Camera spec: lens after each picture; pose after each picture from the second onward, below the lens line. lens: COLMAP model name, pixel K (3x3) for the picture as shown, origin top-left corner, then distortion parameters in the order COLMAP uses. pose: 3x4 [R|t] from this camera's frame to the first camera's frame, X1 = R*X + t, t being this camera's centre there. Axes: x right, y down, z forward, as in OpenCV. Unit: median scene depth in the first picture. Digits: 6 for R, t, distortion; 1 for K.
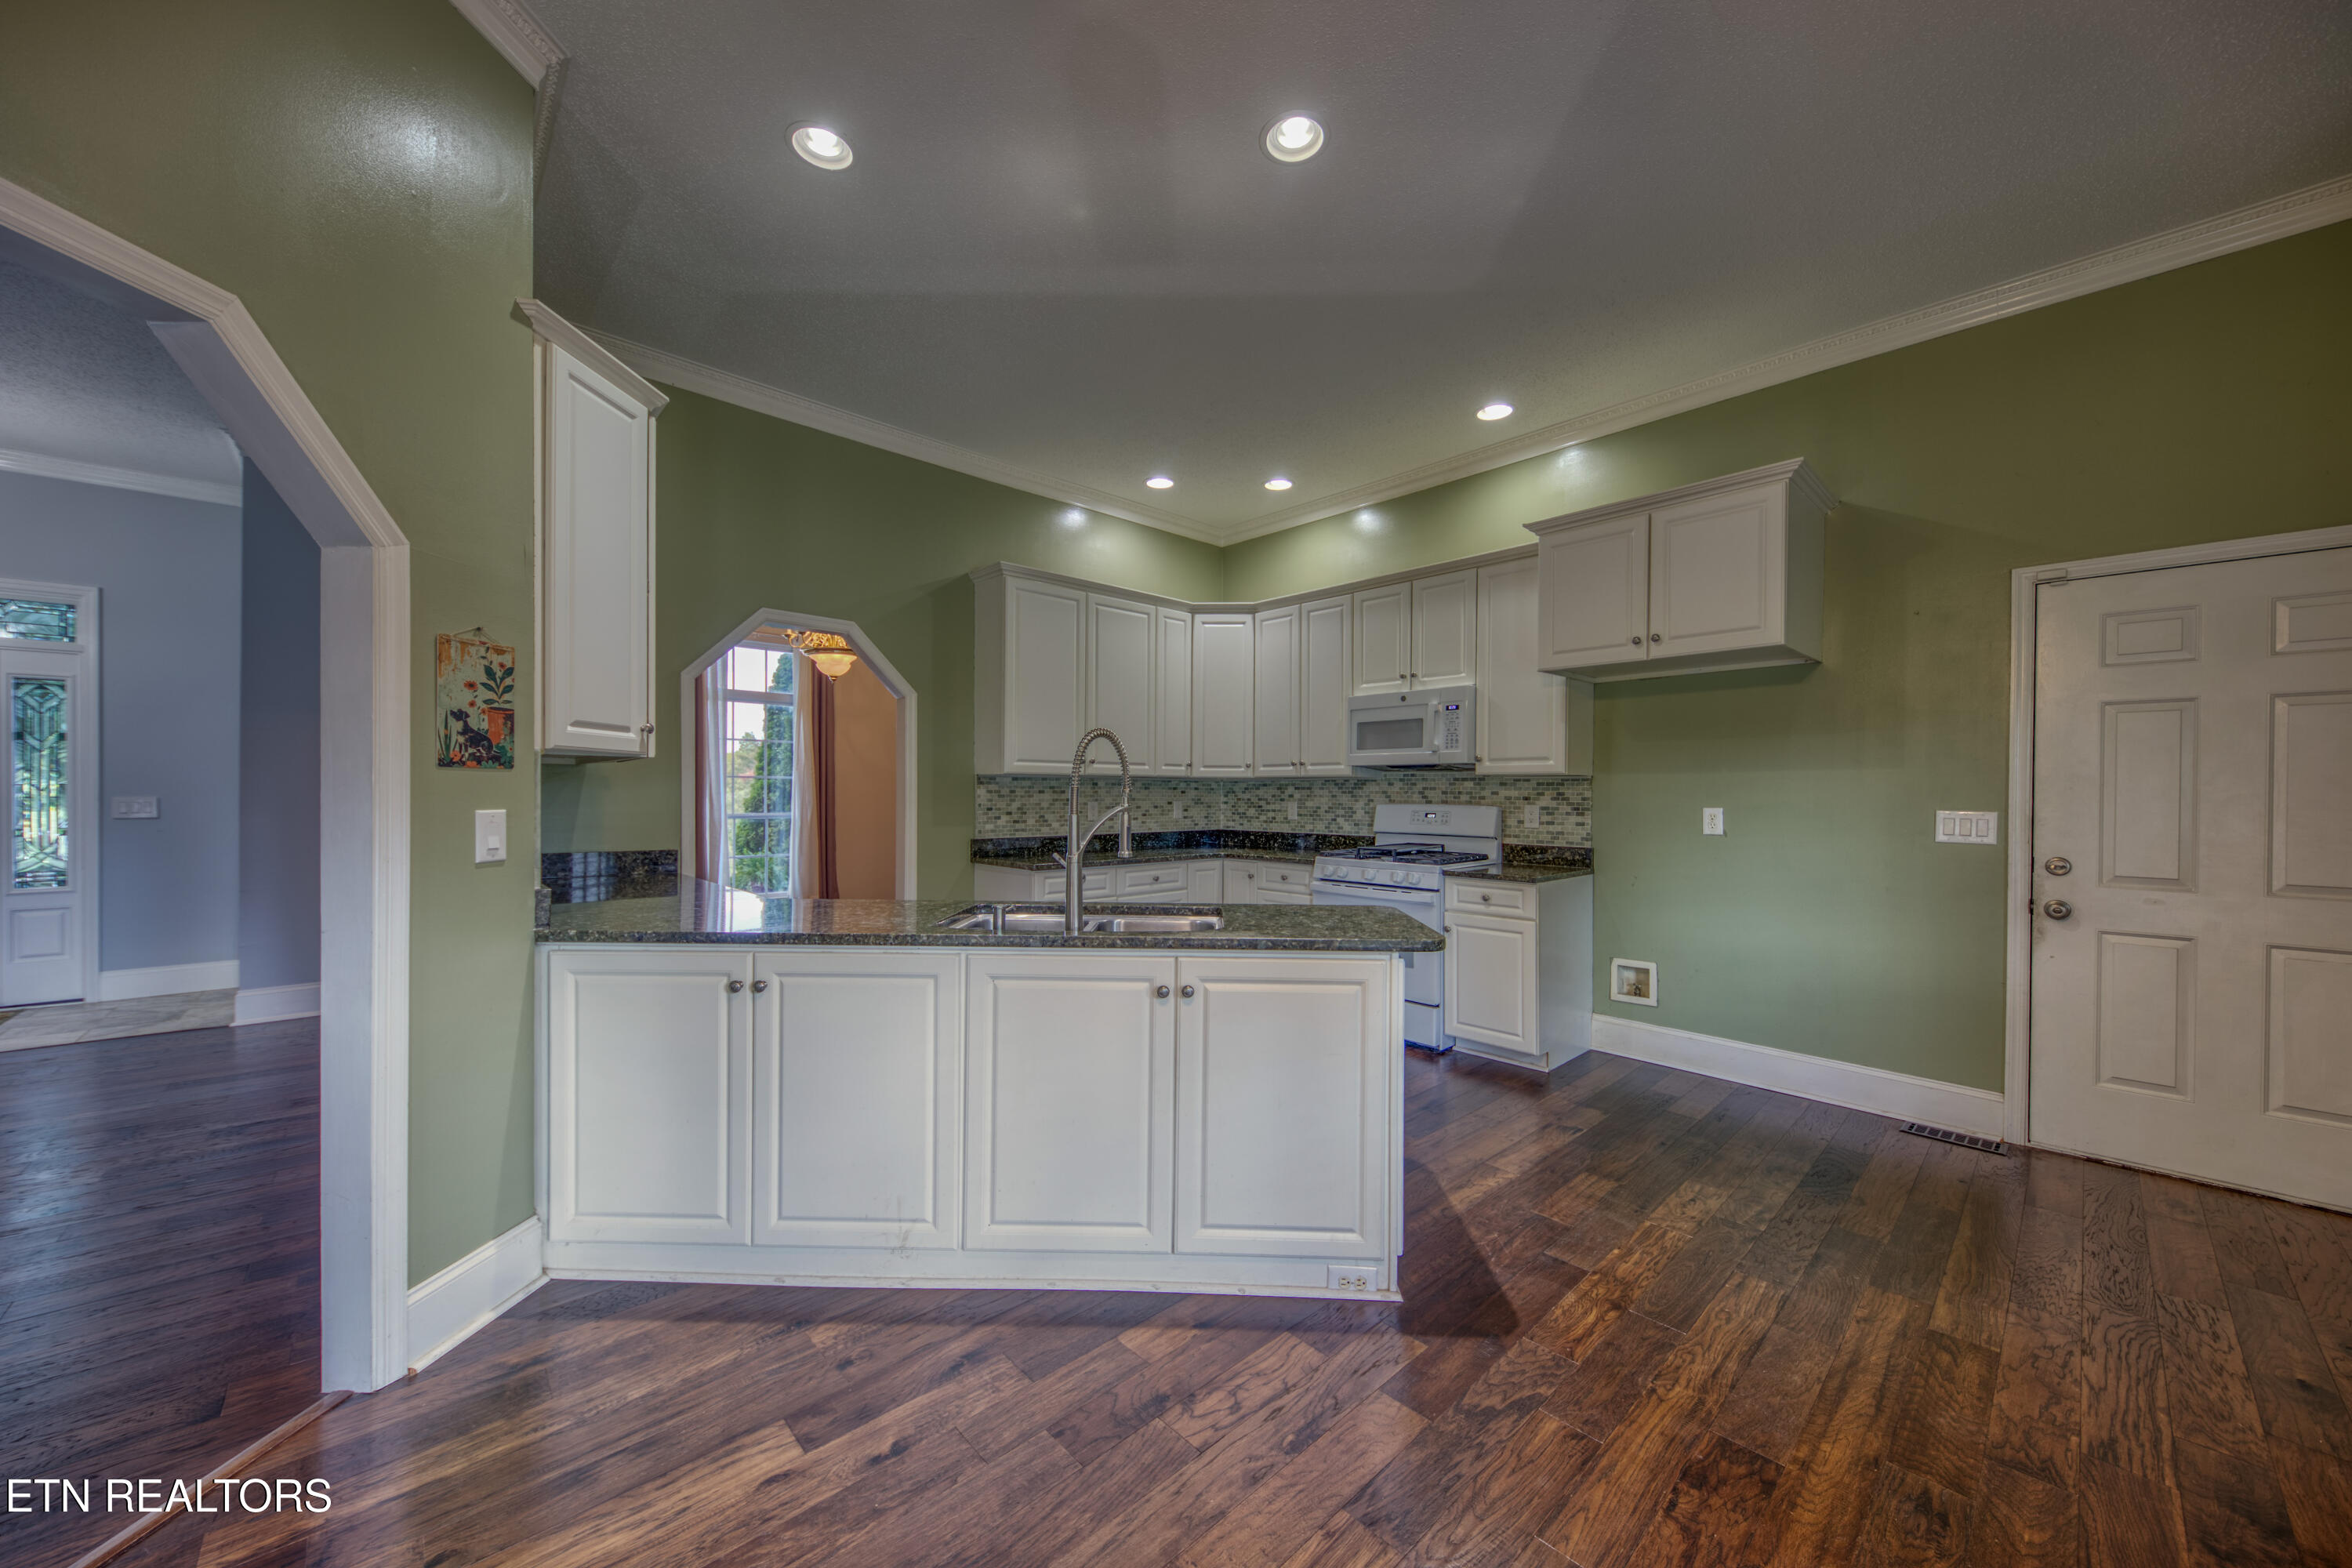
lens RADIAL K [[831.4, 0, 1188.5], [0, 831.4, 800.7], [0, 0, 1]] dist [0.000298, -0.000104]
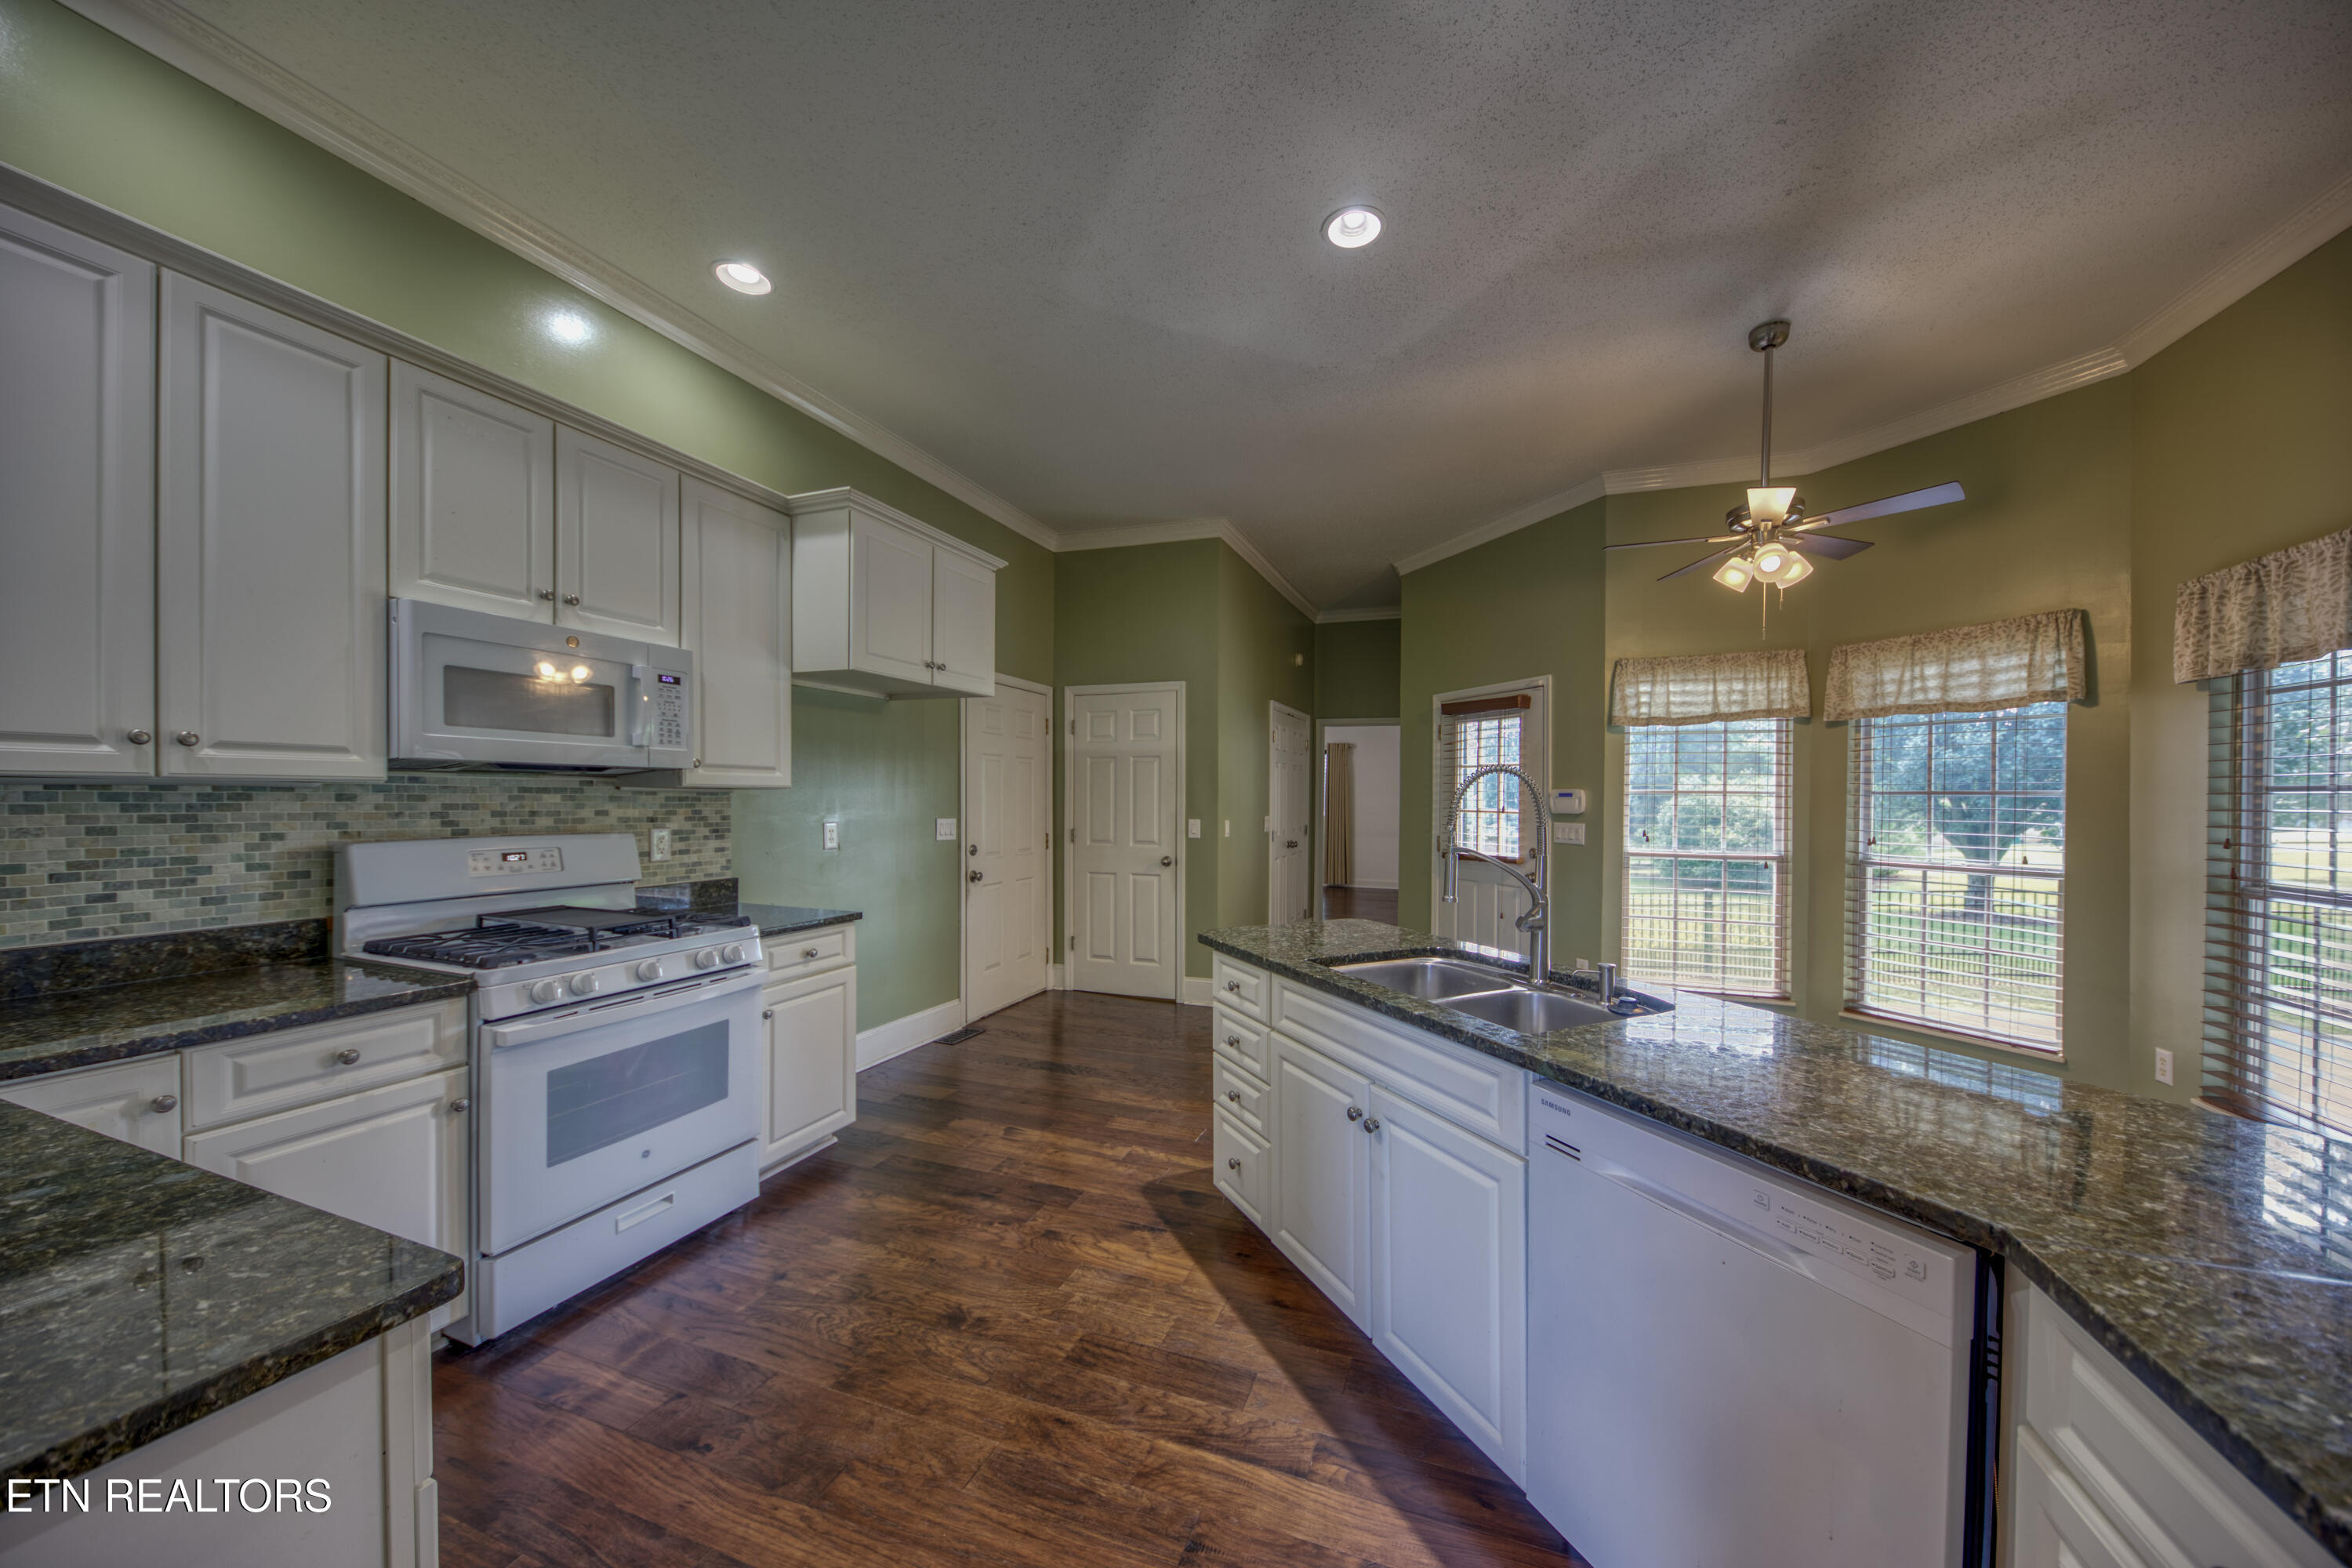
lens RADIAL K [[831.4, 0, 1188.5], [0, 831.4, 800.7], [0, 0, 1]] dist [0.000298, -0.000104]
pose [[-0.455376, -0.014983, 0.890173, -0.424928], [-0.002690, 0.999877, 0.015454, -0.031128], [-0.890295, 0.004643, -0.455361, 0.938045]]
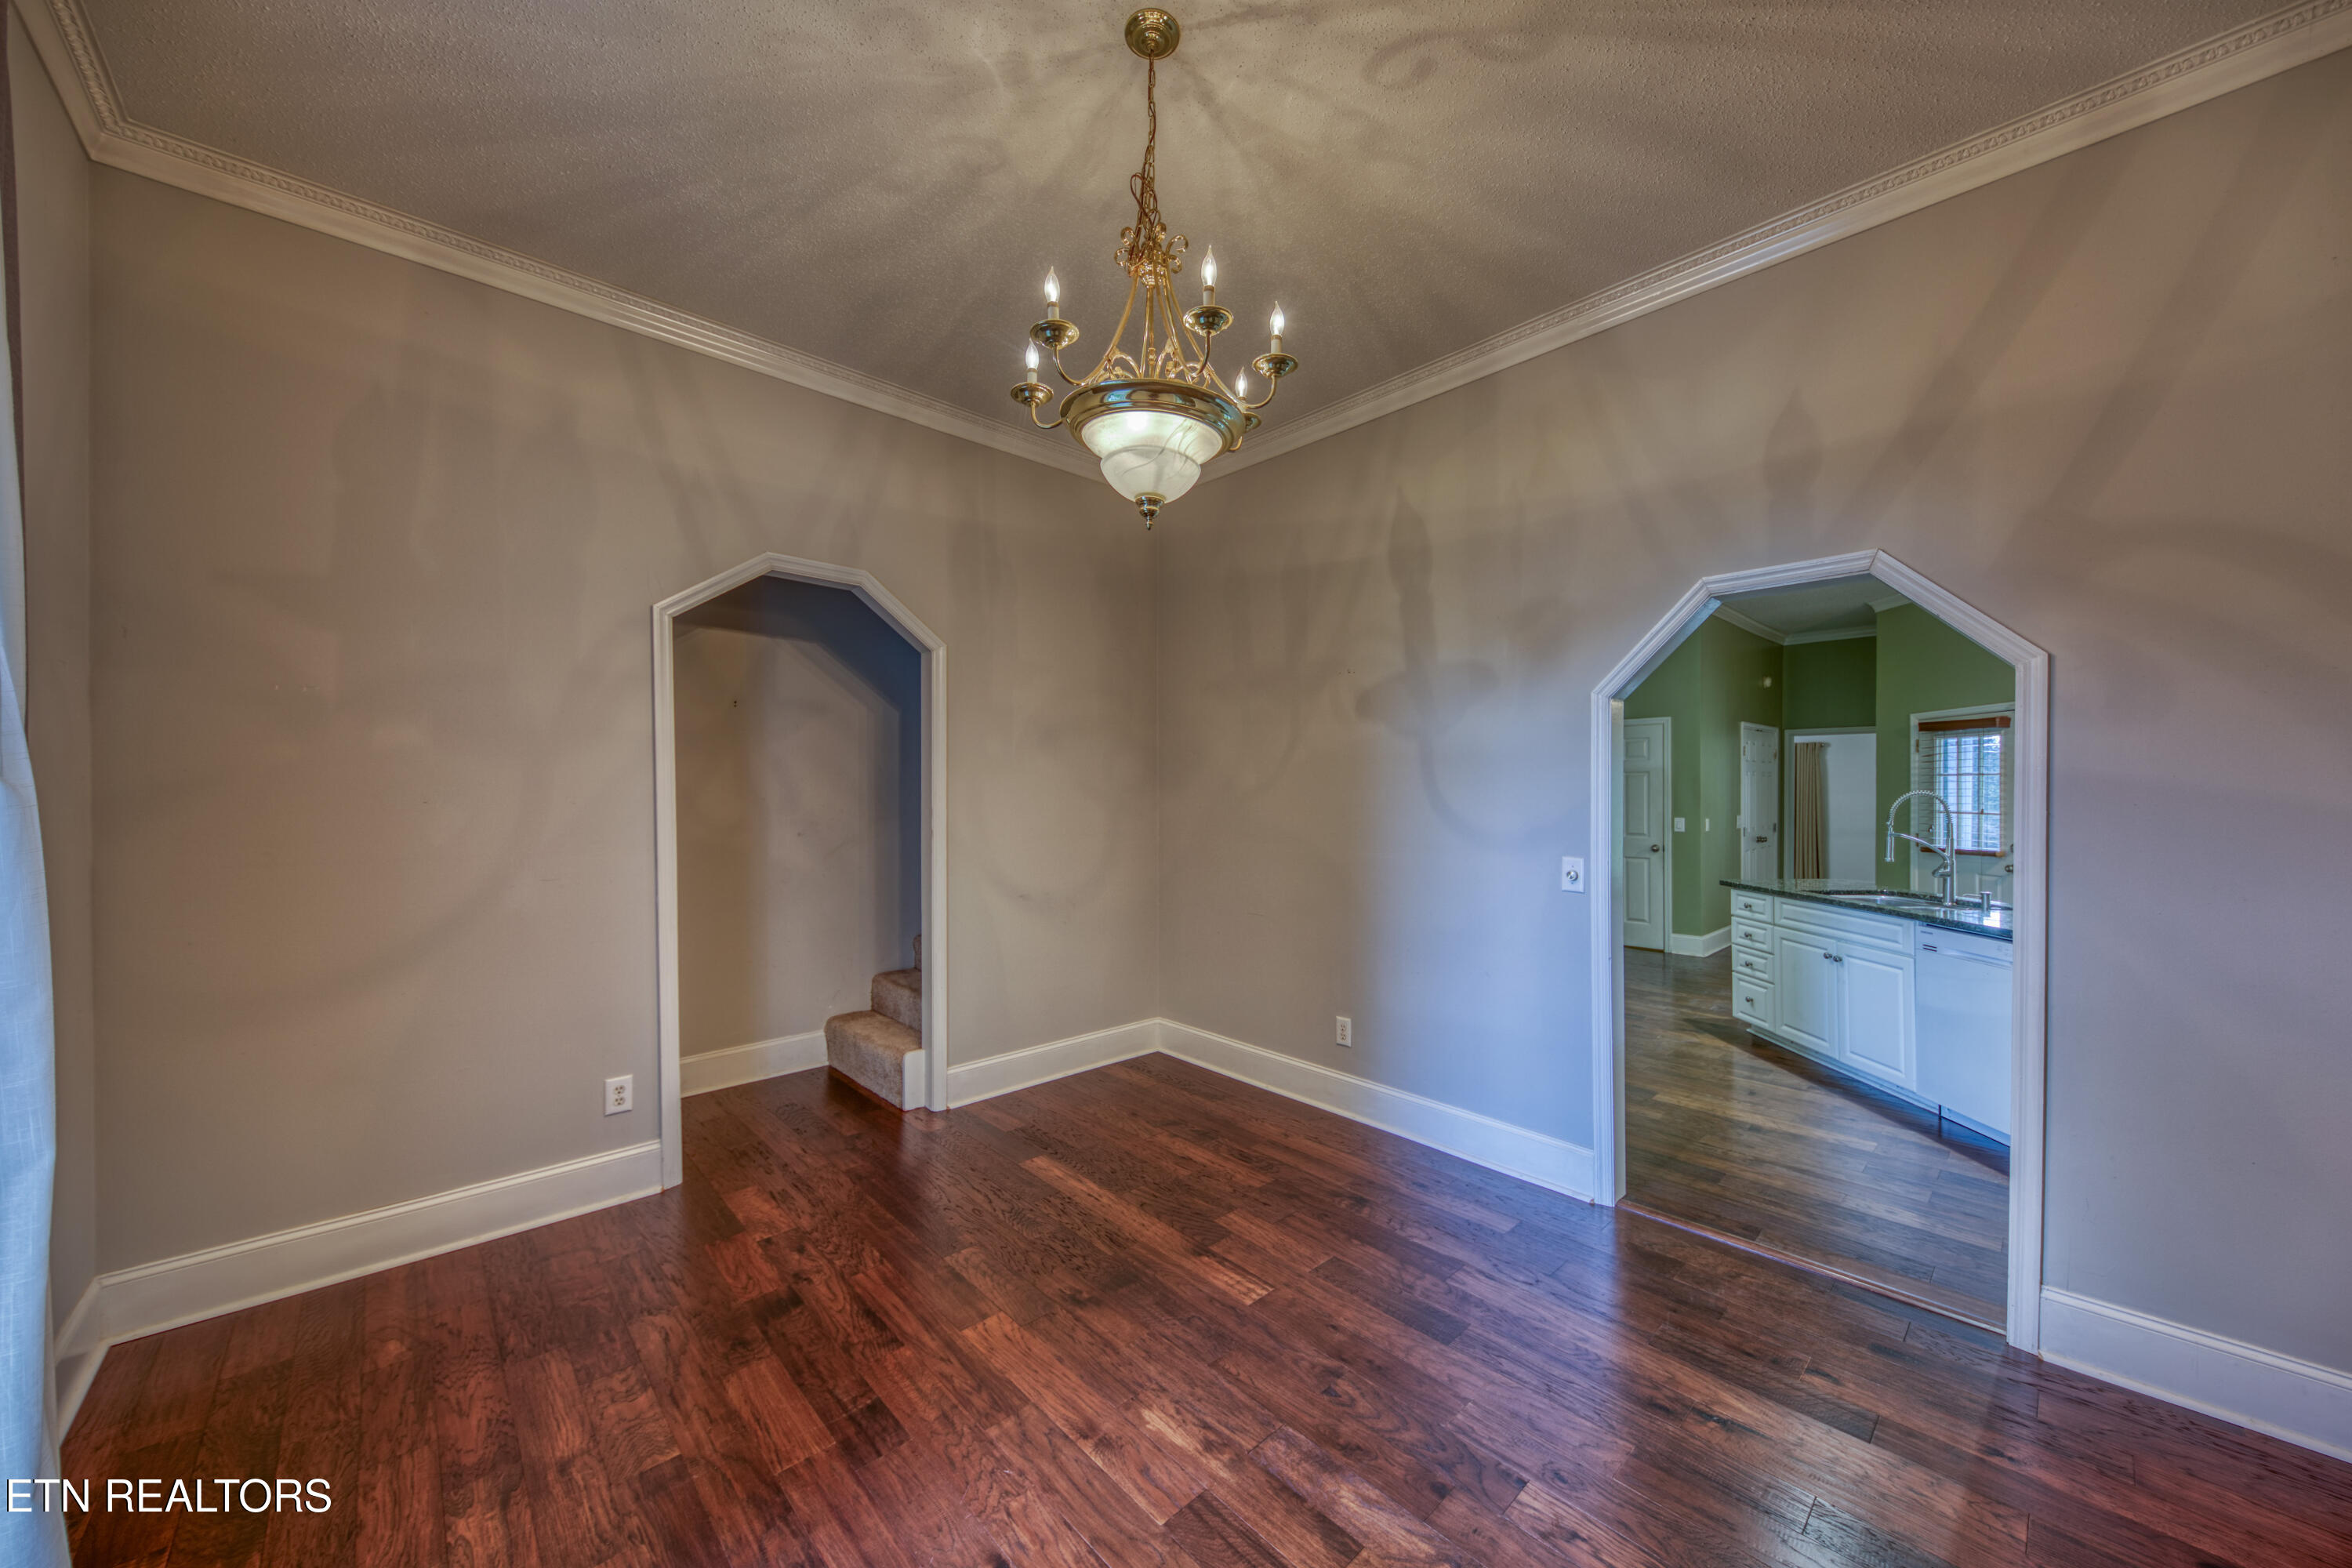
lens RADIAL K [[853.5, 0, 1141.4], [0, 853.5, 790.0], [0, 0, 1]] dist [0.001054, 0.000056]
pose [[0.009156, -0.006221, 0.999939, -1.074089], [0.009995, 0.999931, 0.006130, -0.062578], [-0.999908, 0.009939, 0.009217, 1.446308]]
